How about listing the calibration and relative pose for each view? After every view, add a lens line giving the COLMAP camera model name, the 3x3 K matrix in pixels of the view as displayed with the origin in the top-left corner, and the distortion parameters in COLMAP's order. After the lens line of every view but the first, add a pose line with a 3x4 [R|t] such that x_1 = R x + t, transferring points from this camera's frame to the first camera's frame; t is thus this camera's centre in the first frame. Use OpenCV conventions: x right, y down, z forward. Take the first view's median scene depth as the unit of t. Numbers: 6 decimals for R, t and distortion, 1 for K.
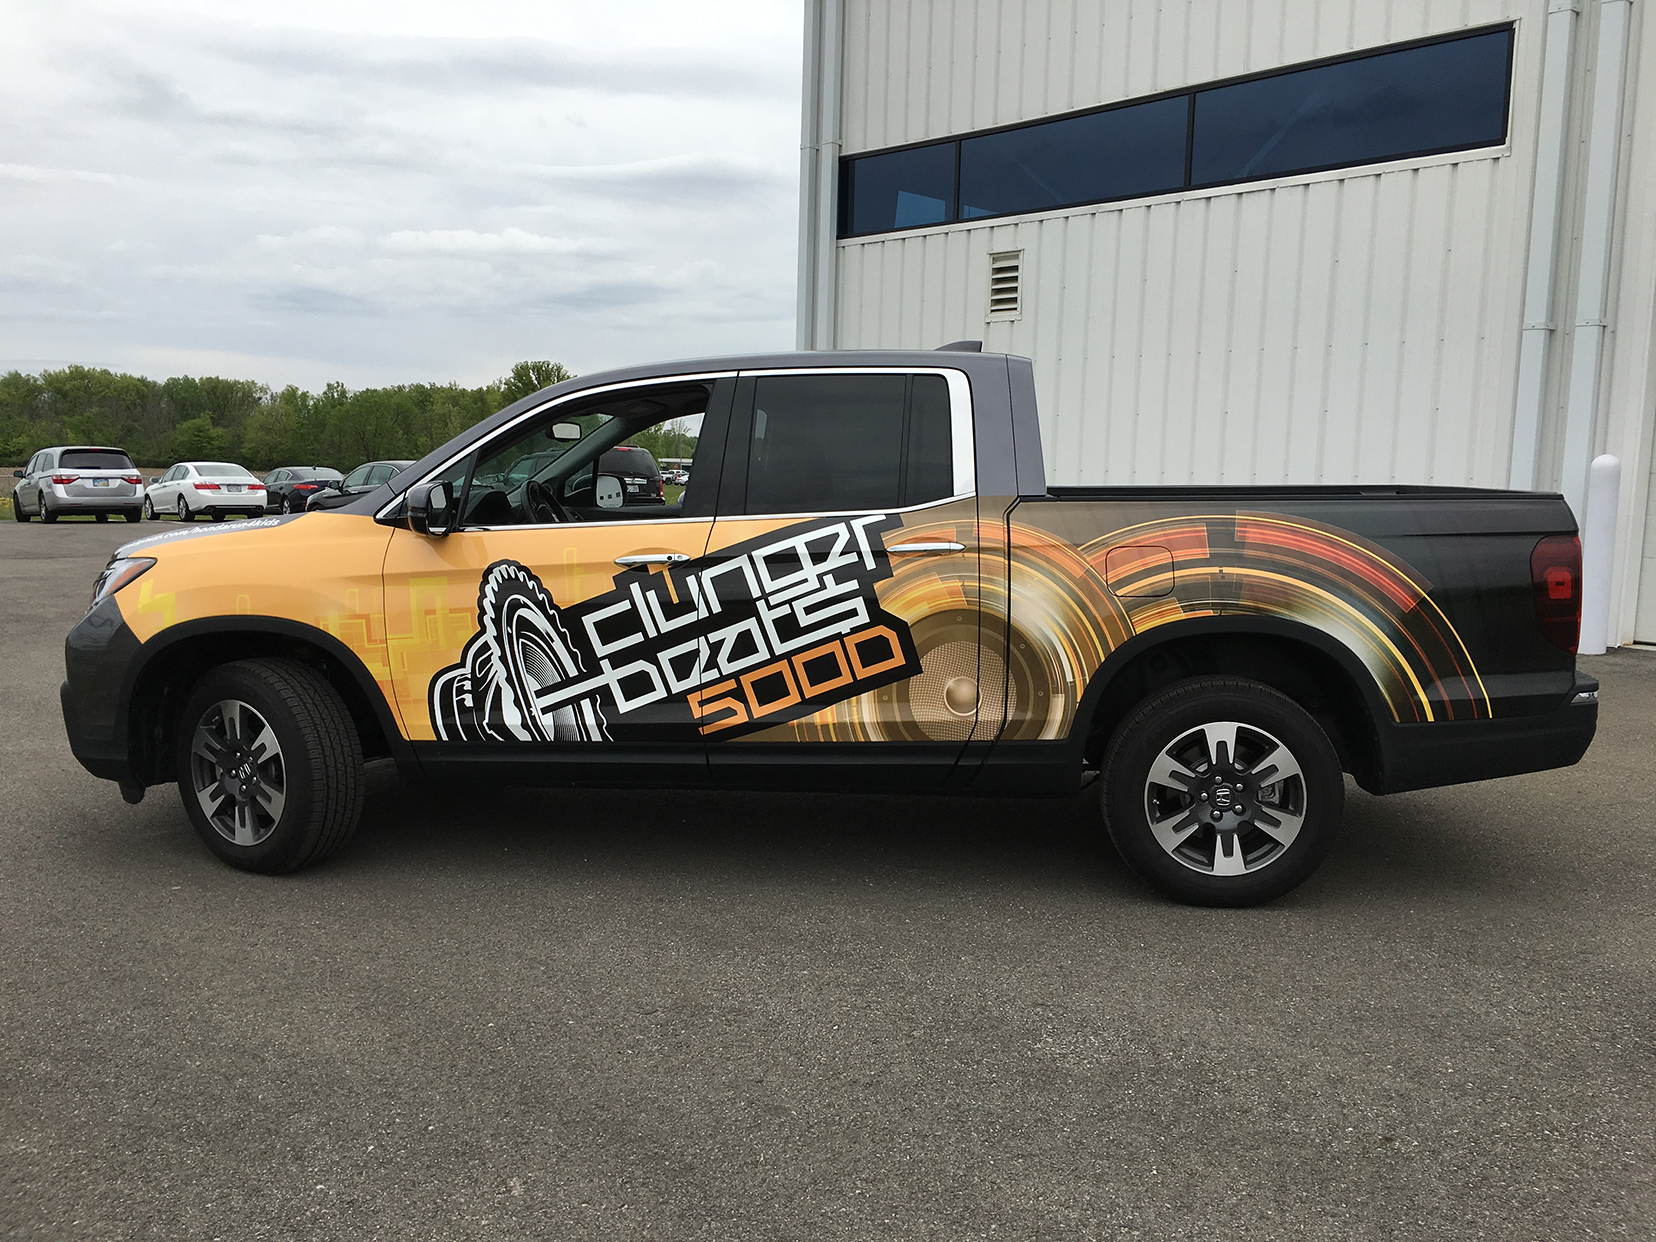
lens RADIAL K [[1440.9, 0, 819.1], [0, 1440.9, 621.3], [0, 0, 1]] dist [0.046305, -0.046059]
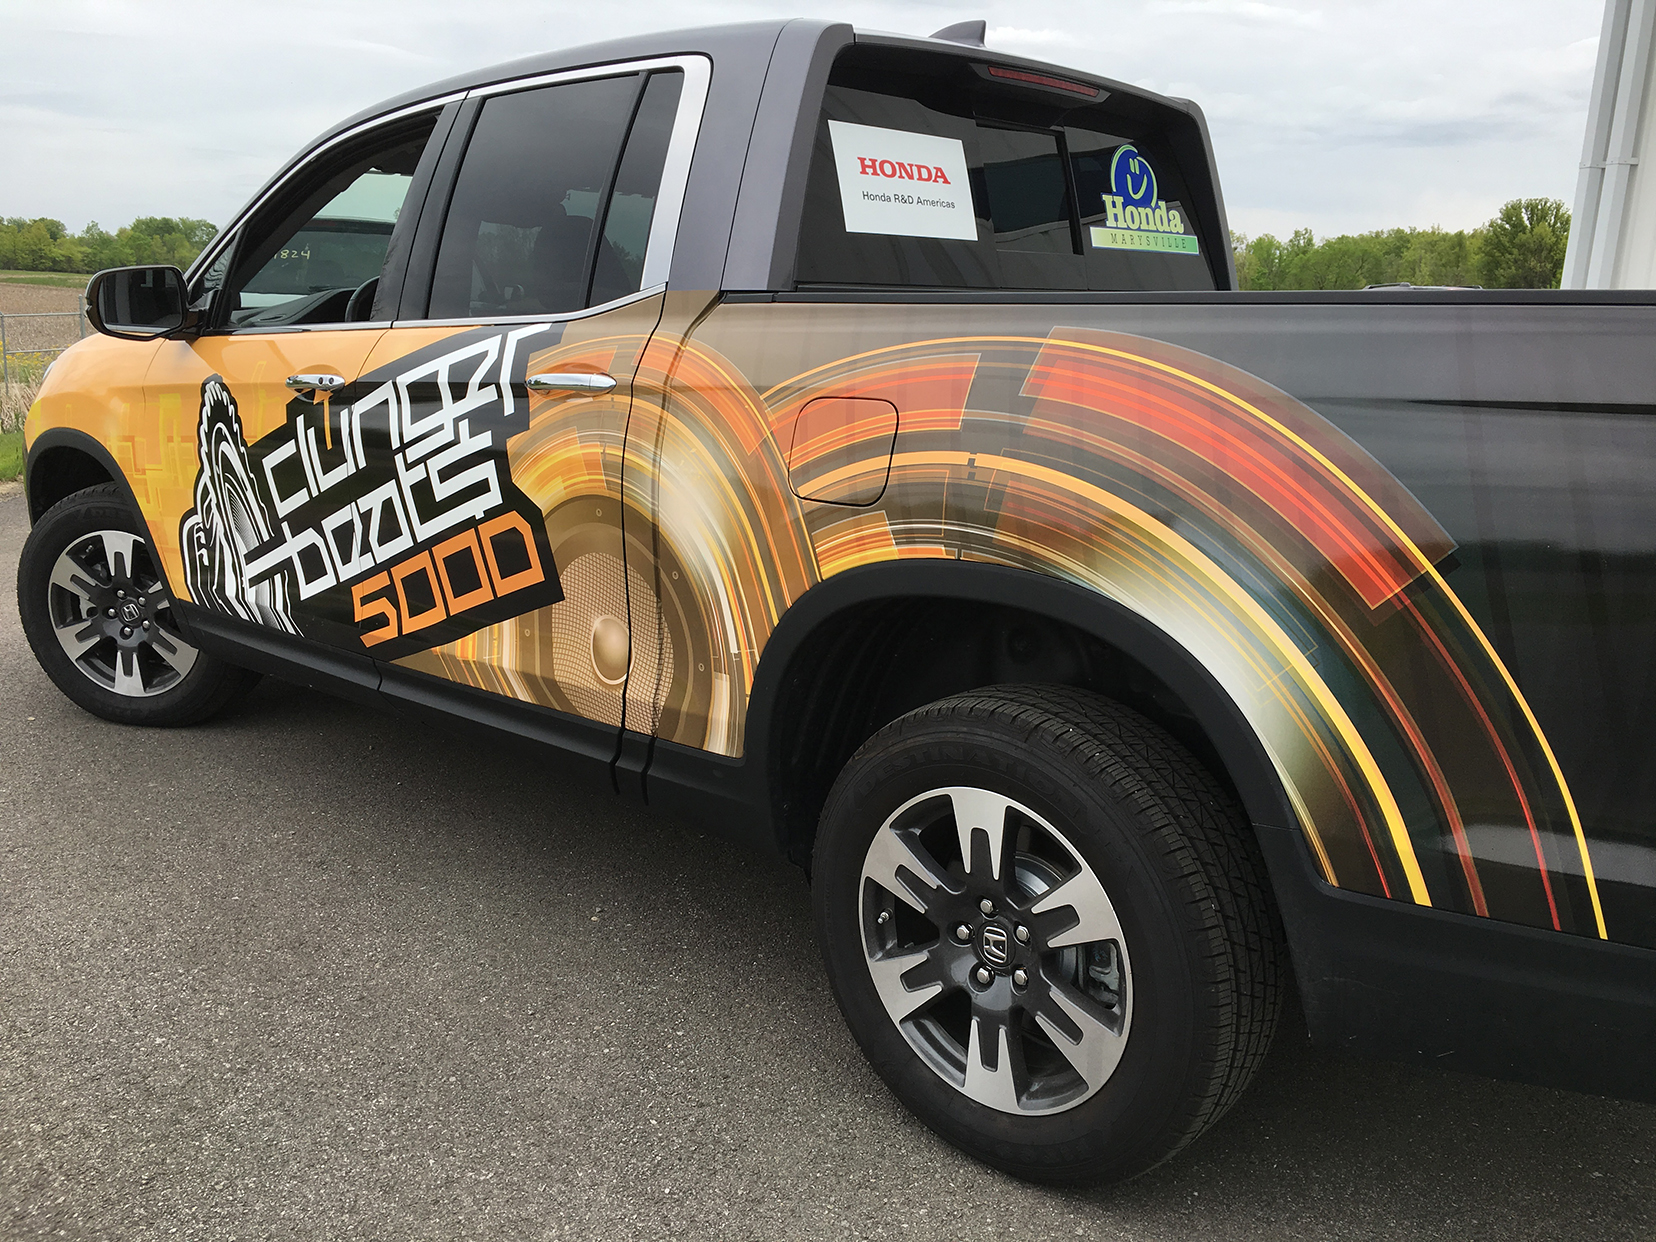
lens RADIAL K [[1440.9, 0, 833.5], [0, 1440.9, 629.1], [0, 0, 1]] dist [0.046305, -0.046059]
pose [[0.791718, 0.144371, -0.593582, 0.504803], [-0.083034, 0.988087, 0.129572, -0.036962], [0.605218, -0.053296, 0.794274, 0.601701]]
